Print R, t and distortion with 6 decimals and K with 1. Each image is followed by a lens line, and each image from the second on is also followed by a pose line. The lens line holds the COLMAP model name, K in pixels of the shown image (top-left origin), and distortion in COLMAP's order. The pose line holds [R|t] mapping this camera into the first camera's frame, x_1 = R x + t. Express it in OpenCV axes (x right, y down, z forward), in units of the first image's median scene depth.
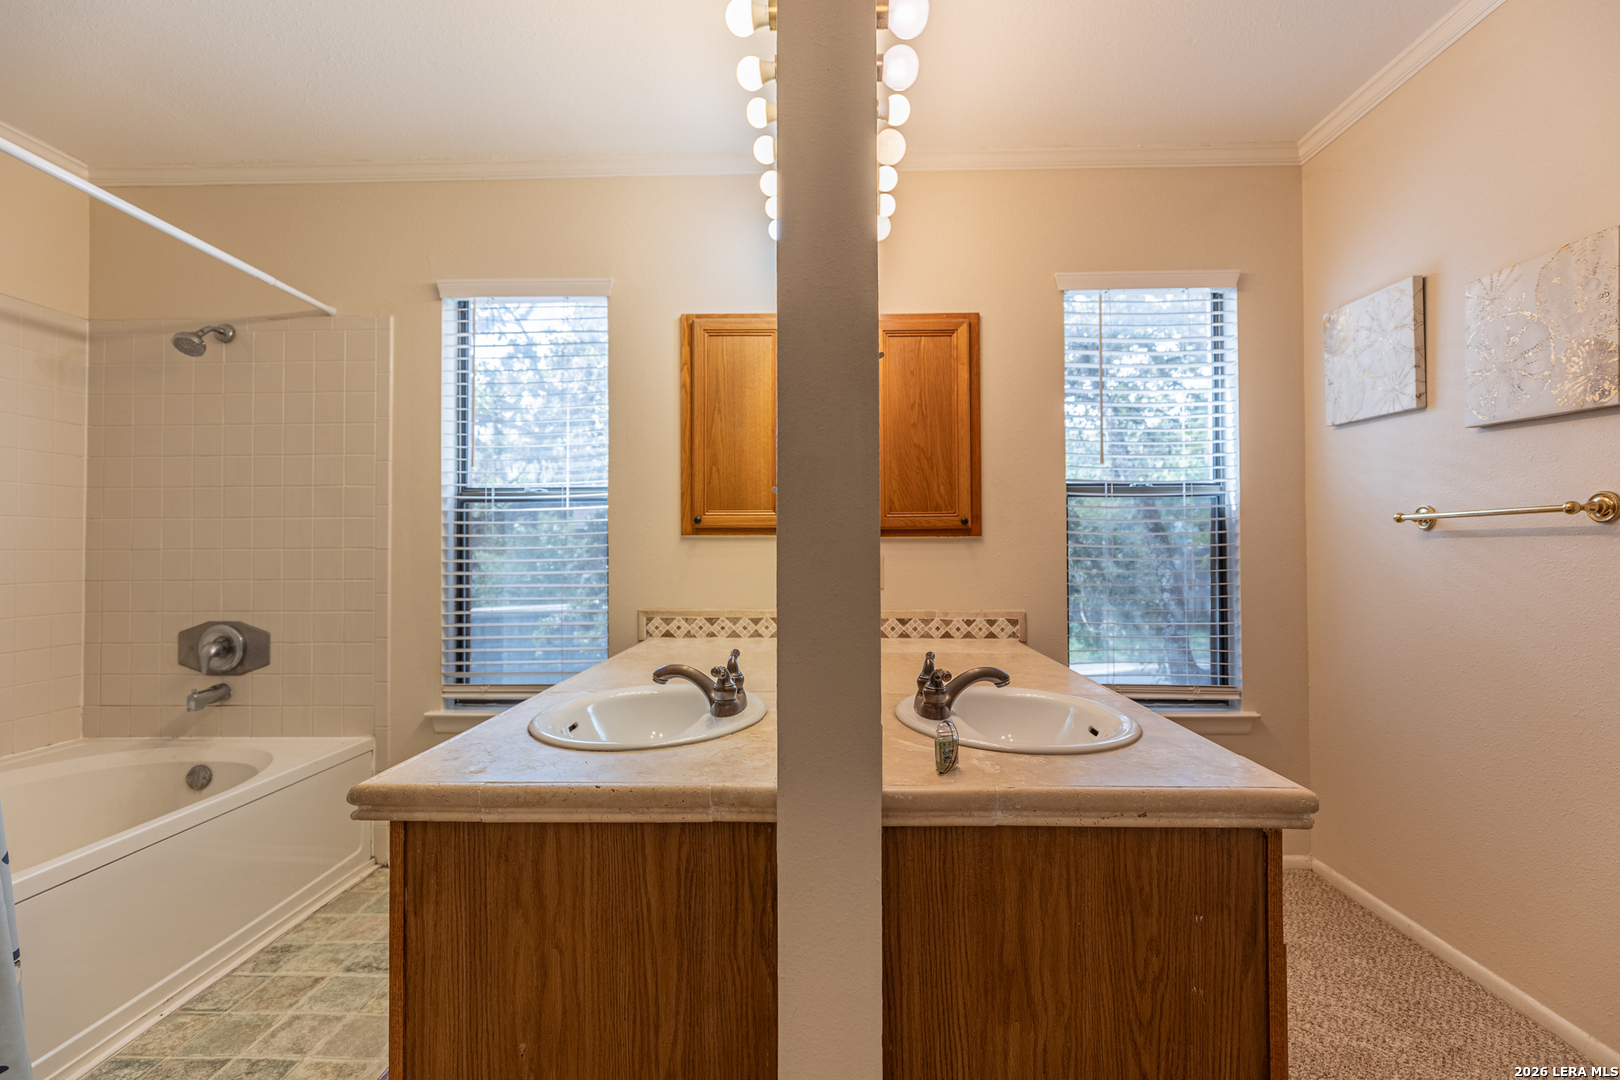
lens RADIAL K [[726.7, 0, 815.7], [0, 726.7, 536.6], [0, 0, 1]] dist [-0.002177, -0.000535]
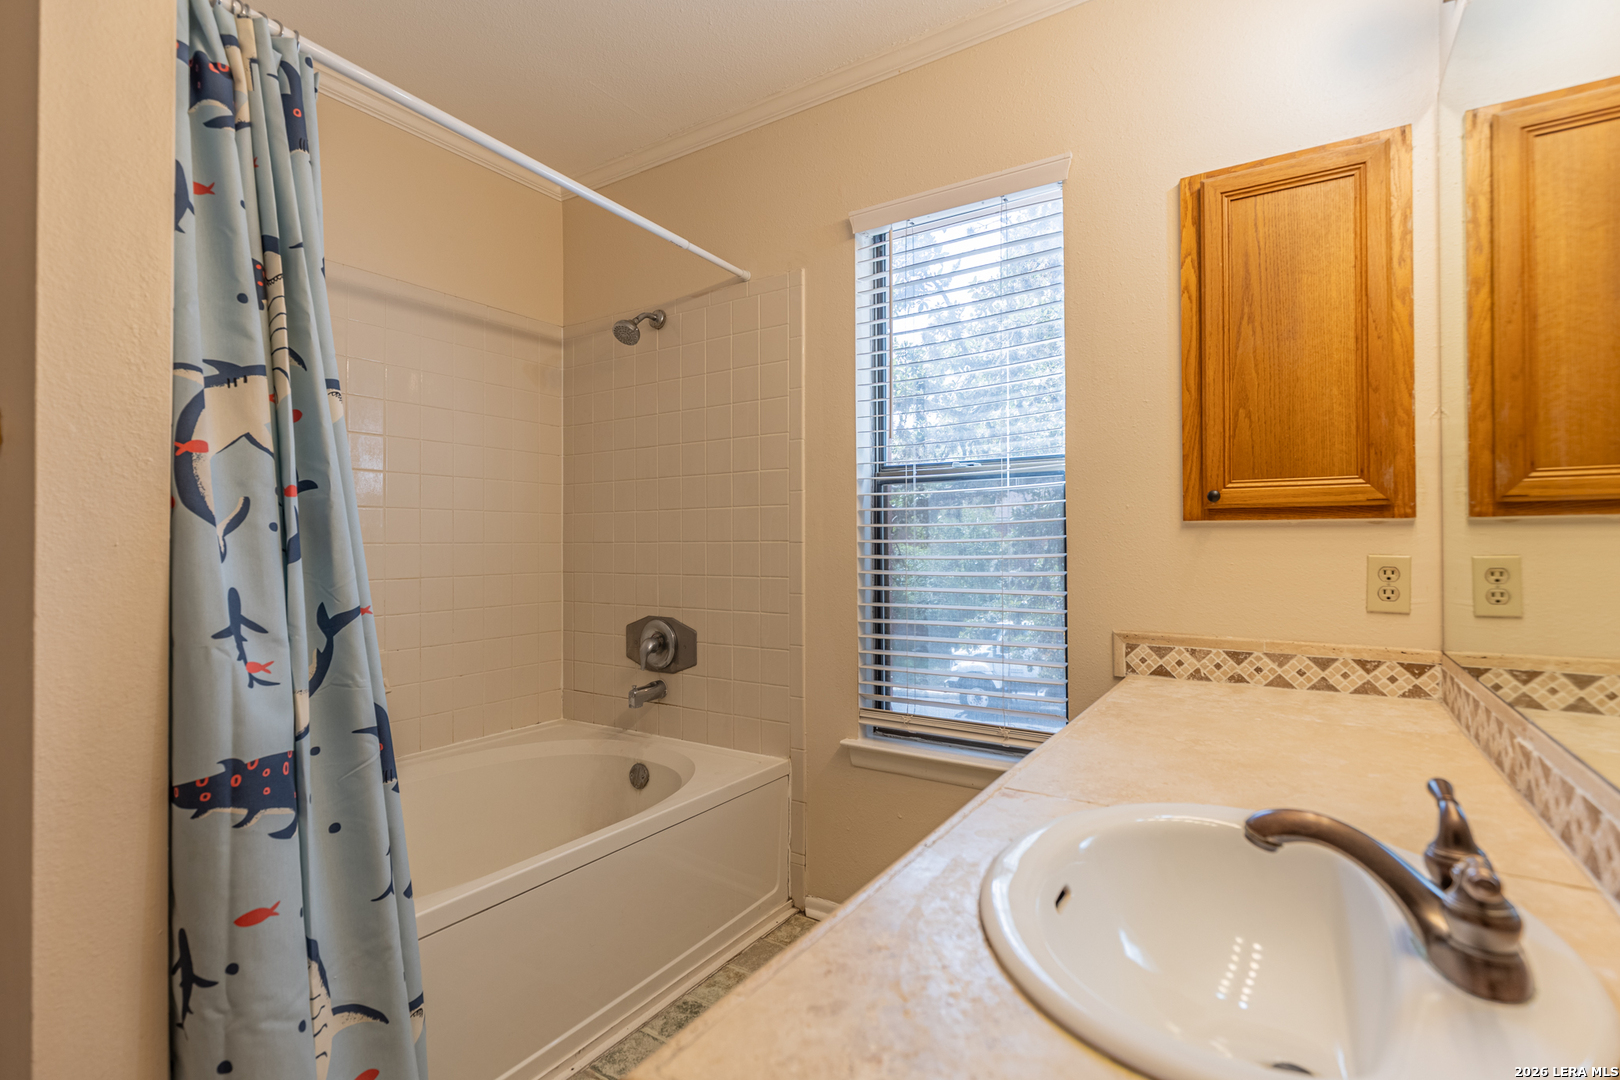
lens RADIAL K [[764.0, 0, 813.8], [0, 764.0, 534.0], [0, 0, 1]] dist [0.000990, 0.000311]
pose [[0.851131, -0.005422, -0.524926, -0.107270], [0.009222, 0.999947, 0.004624, 0.003695], [0.524873, -0.008776, 0.851135, 0.247107]]
